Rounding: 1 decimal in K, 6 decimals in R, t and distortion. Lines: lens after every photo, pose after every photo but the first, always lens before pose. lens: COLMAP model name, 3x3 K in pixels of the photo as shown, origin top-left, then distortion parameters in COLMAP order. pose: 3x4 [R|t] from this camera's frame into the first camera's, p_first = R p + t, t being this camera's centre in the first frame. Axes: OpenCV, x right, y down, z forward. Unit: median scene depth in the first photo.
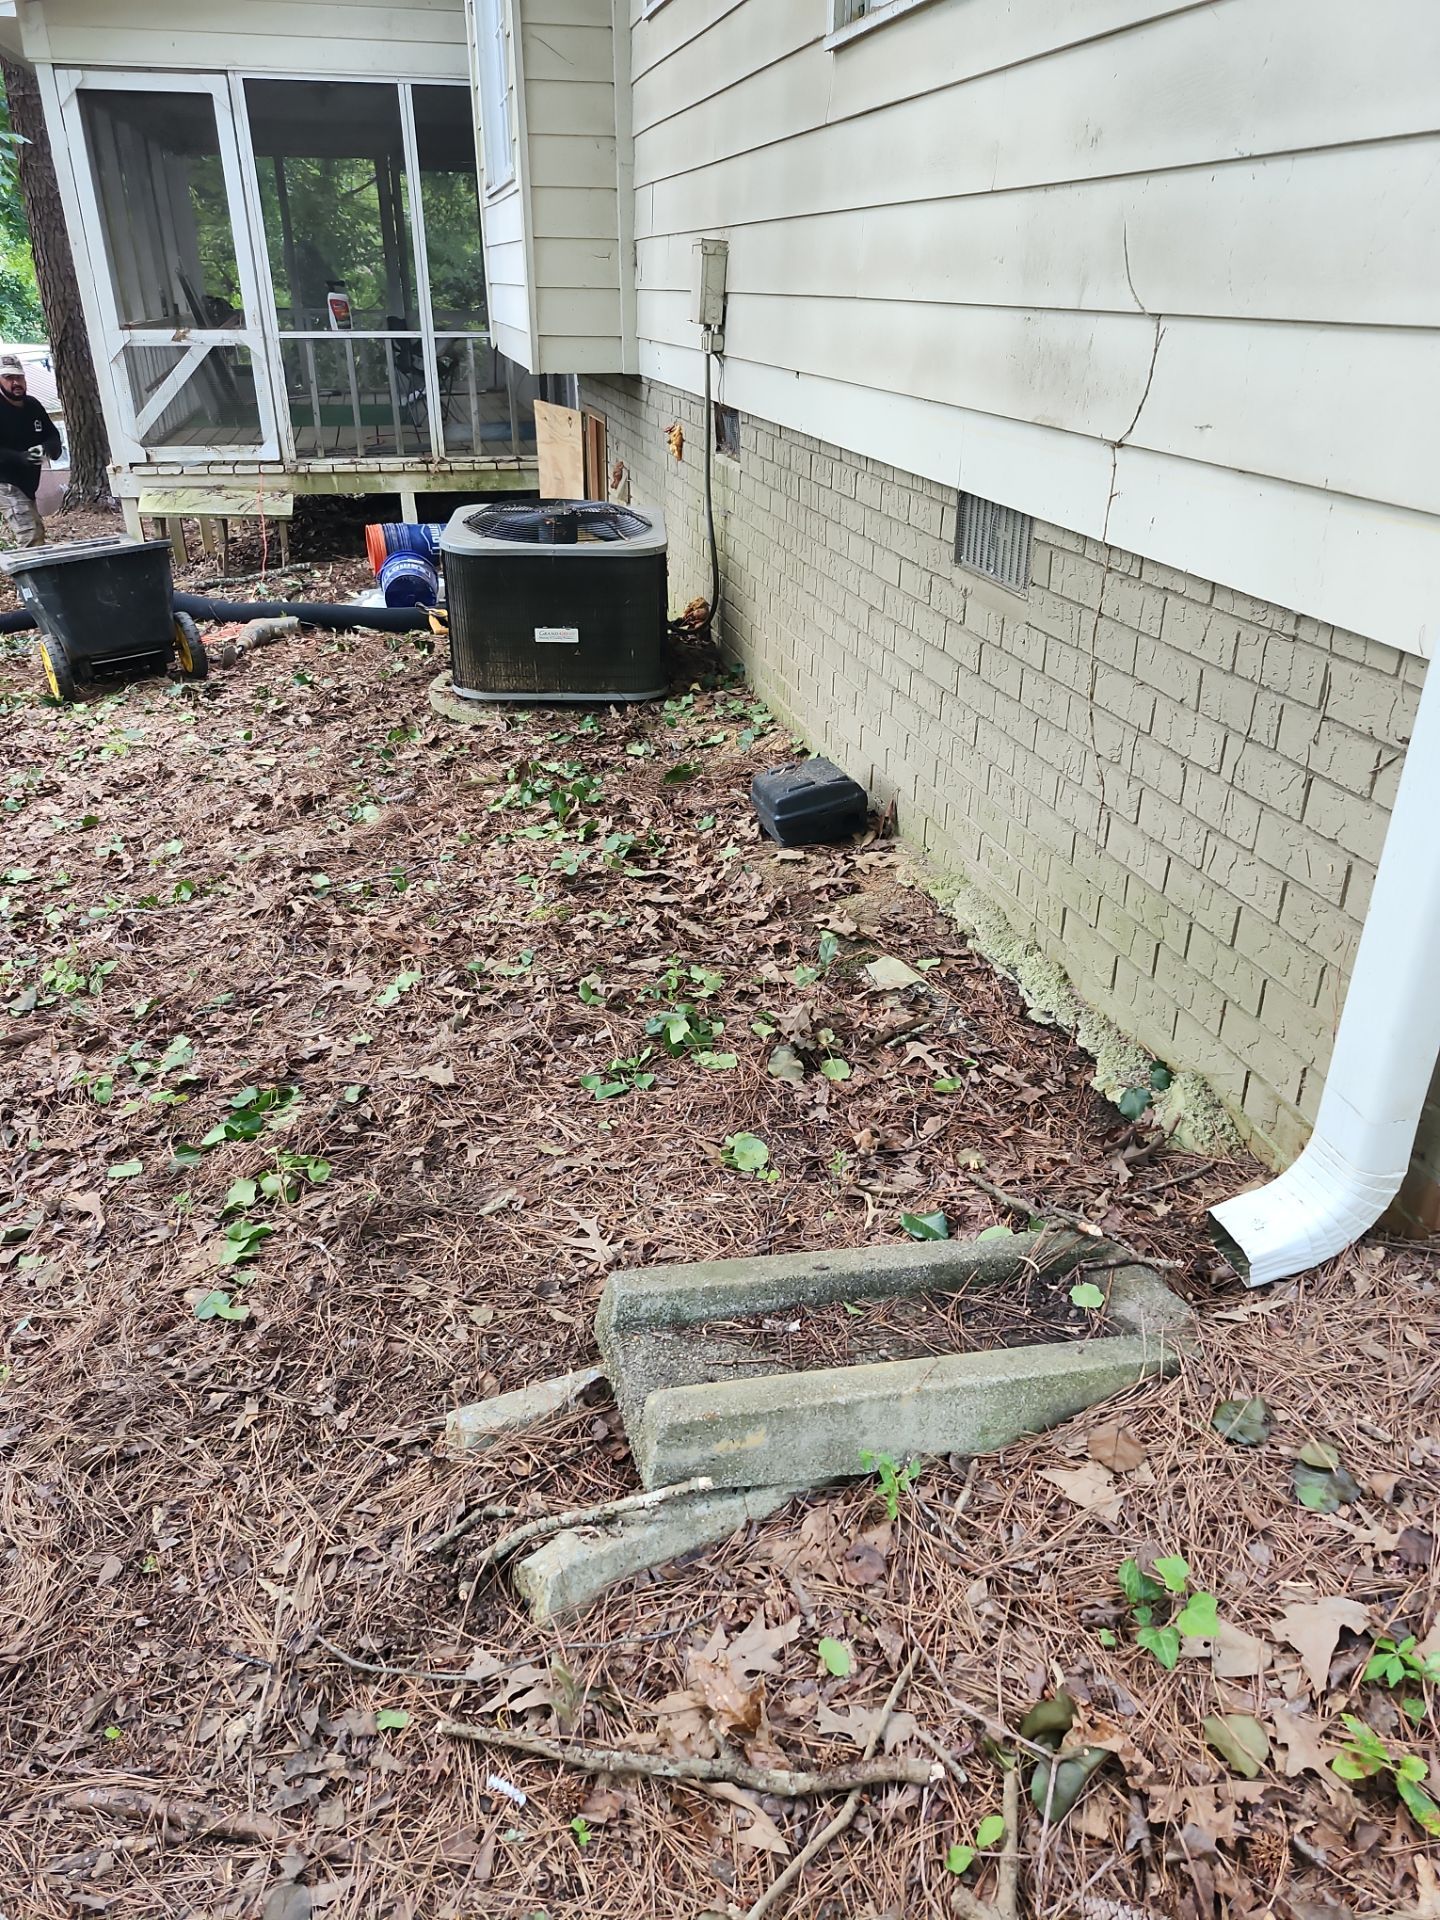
lens RADIAL K [[1324.9, 0, 731.8], [0, 1324.9, 953.4], [0, 0, 1]] dist [0.061664, -0.058961]
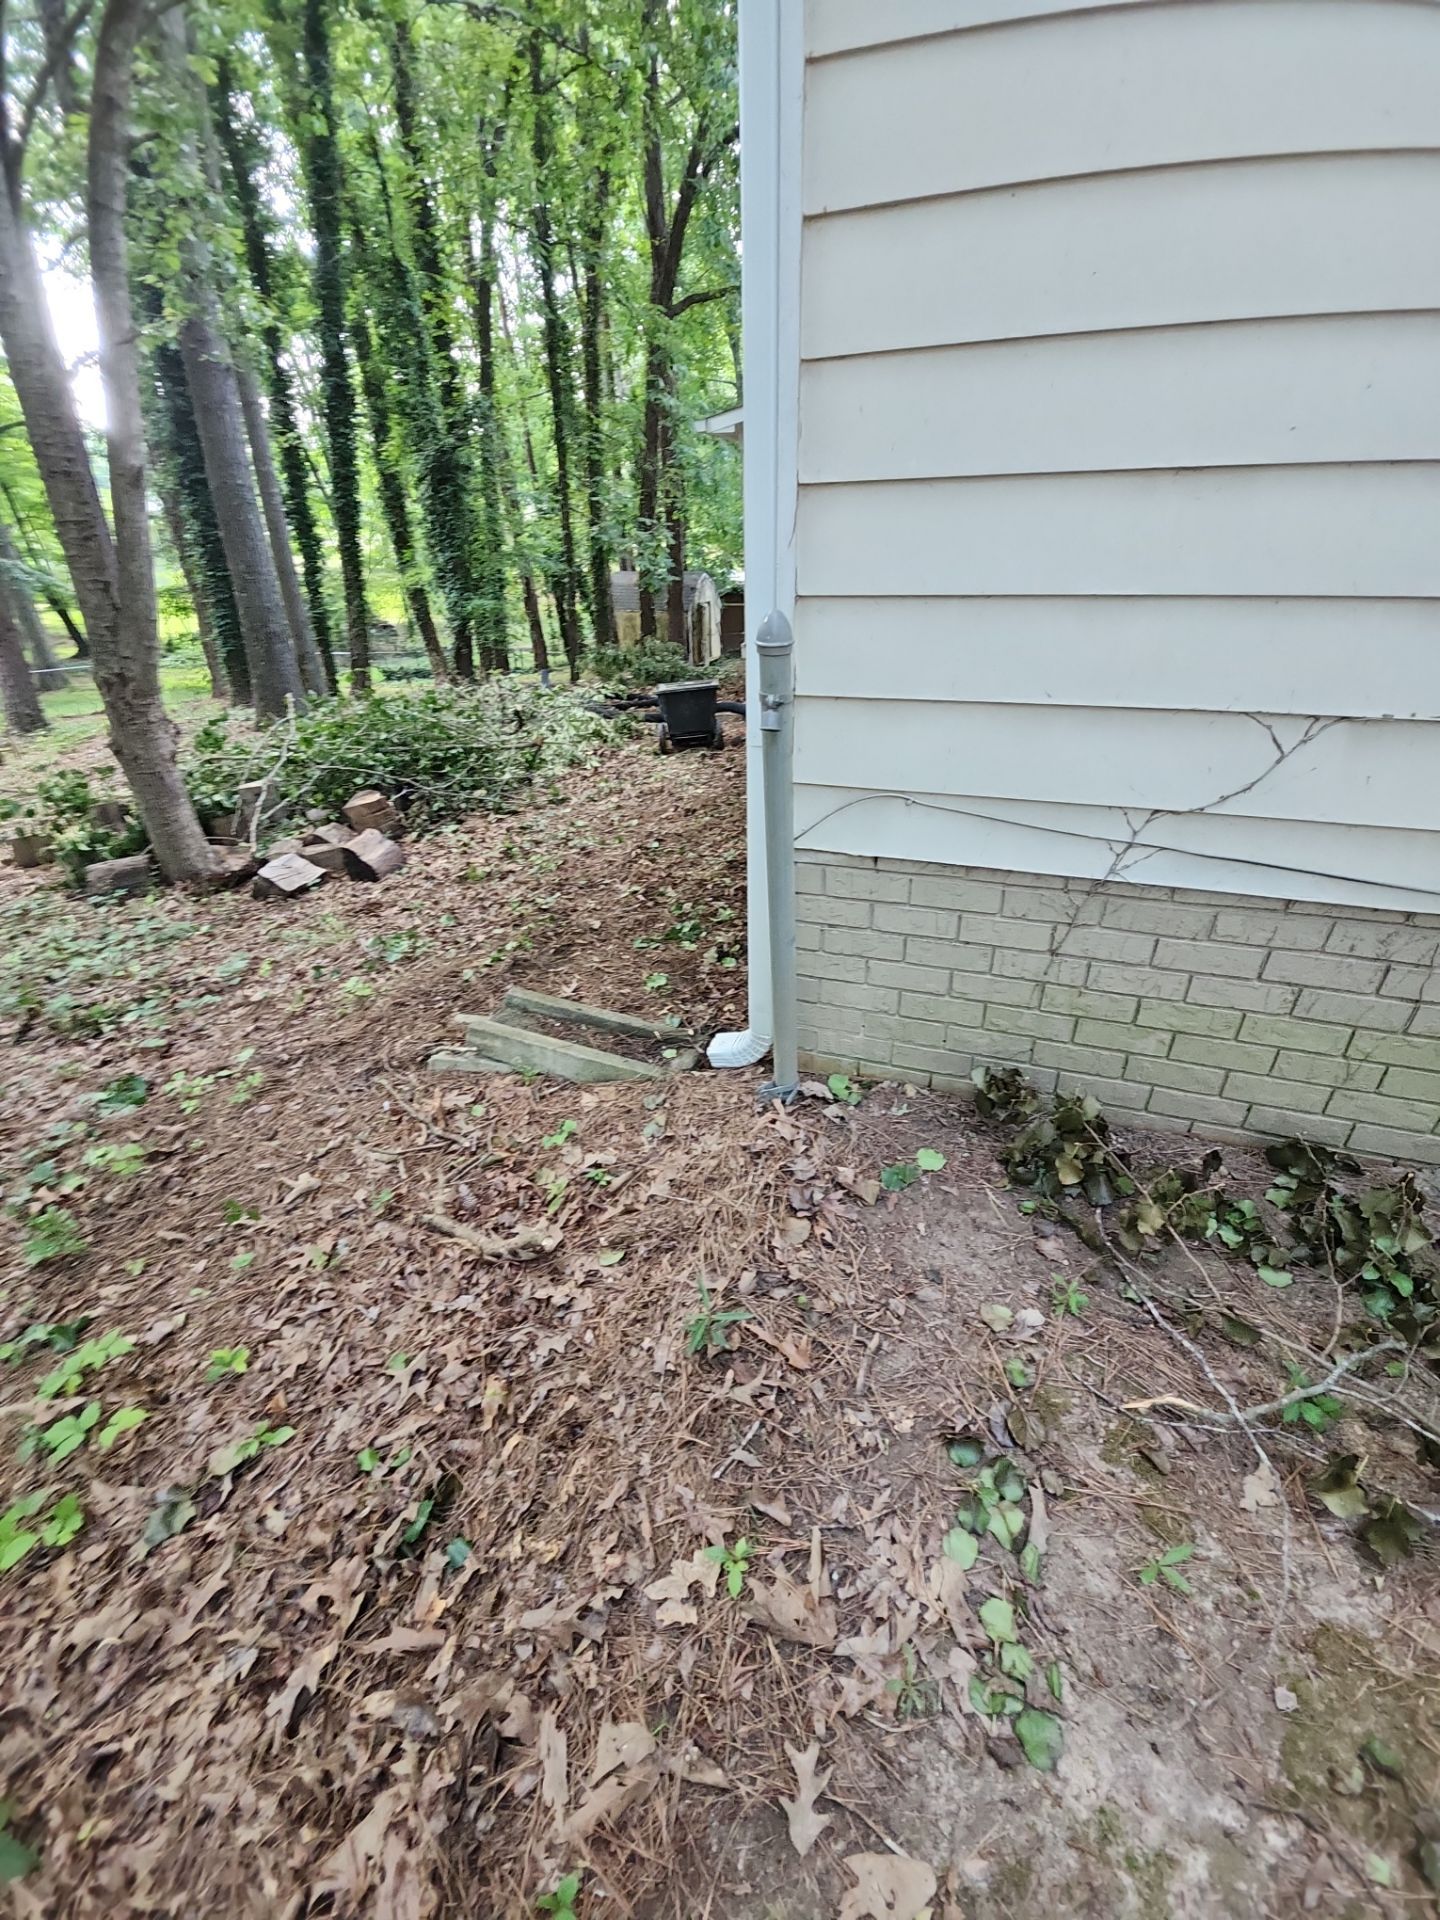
lens RADIAL K [[754.2, 0, 724.0], [0, 754.2, 956.8], [0, 0, 1]] dist [-0.004871, -0.008385]
pose [[0.838705, 0.246833, -0.485435, 0.423405], [-0.217766, 0.969025, 0.116484, -0.041066], [0.499151, 0.008016, 0.866478, -0.060513]]
